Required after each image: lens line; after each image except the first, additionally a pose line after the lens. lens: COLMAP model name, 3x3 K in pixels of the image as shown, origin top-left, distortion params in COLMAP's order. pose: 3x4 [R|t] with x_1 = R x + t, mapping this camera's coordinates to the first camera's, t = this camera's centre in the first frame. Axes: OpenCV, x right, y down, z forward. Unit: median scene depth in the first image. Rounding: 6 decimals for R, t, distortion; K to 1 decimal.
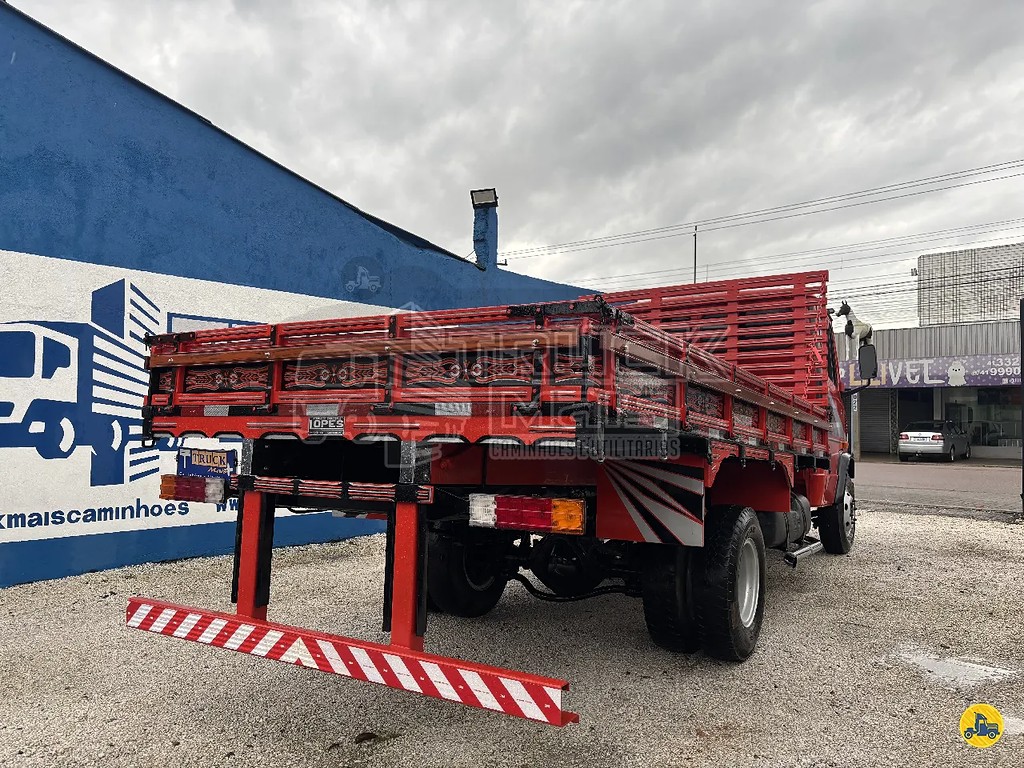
lens RADIAL K [[904.3, 0, 511.6], [0, 904.3, 404.7], [0, 0, 1]] dist [0.122076, -0.098548]
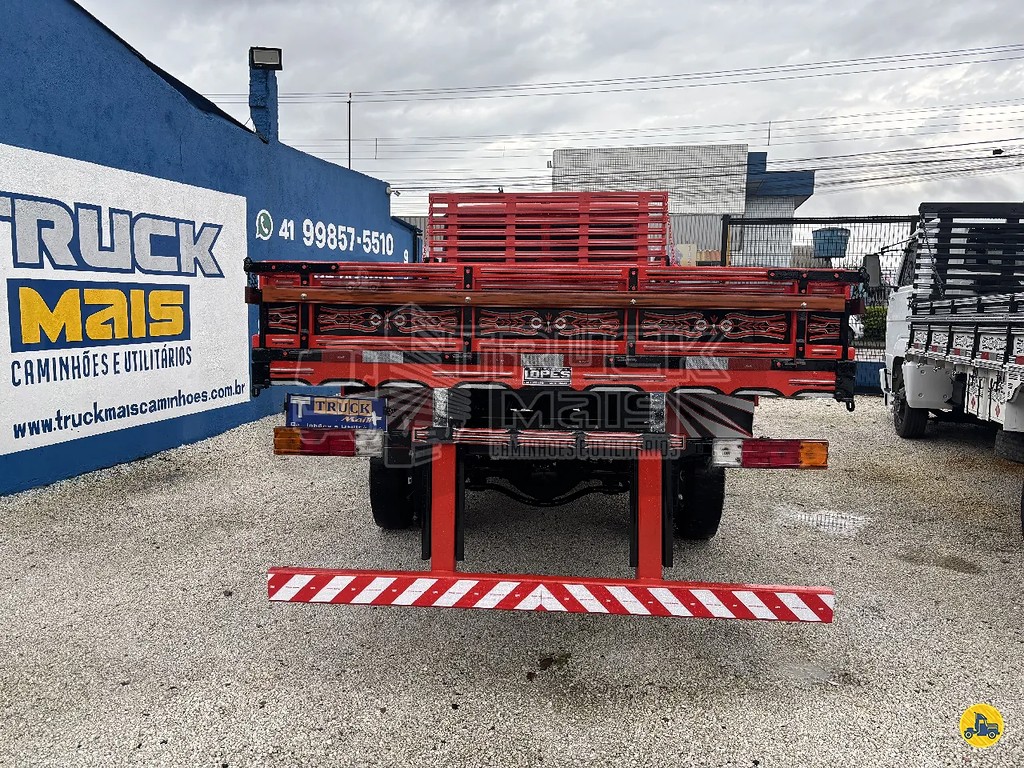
lens RADIAL K [[874.3, 0, 552.2], [0, 874.3, 416.0], [0, 0, 1]] dist [0.148830, -0.228065]
pose [[0.835306, -0.067767, 0.545592, -0.632592], [-0.028081, 0.985820, 0.165441, -0.080288], [-0.549067, -0.153515, 0.821559, 0.183431]]
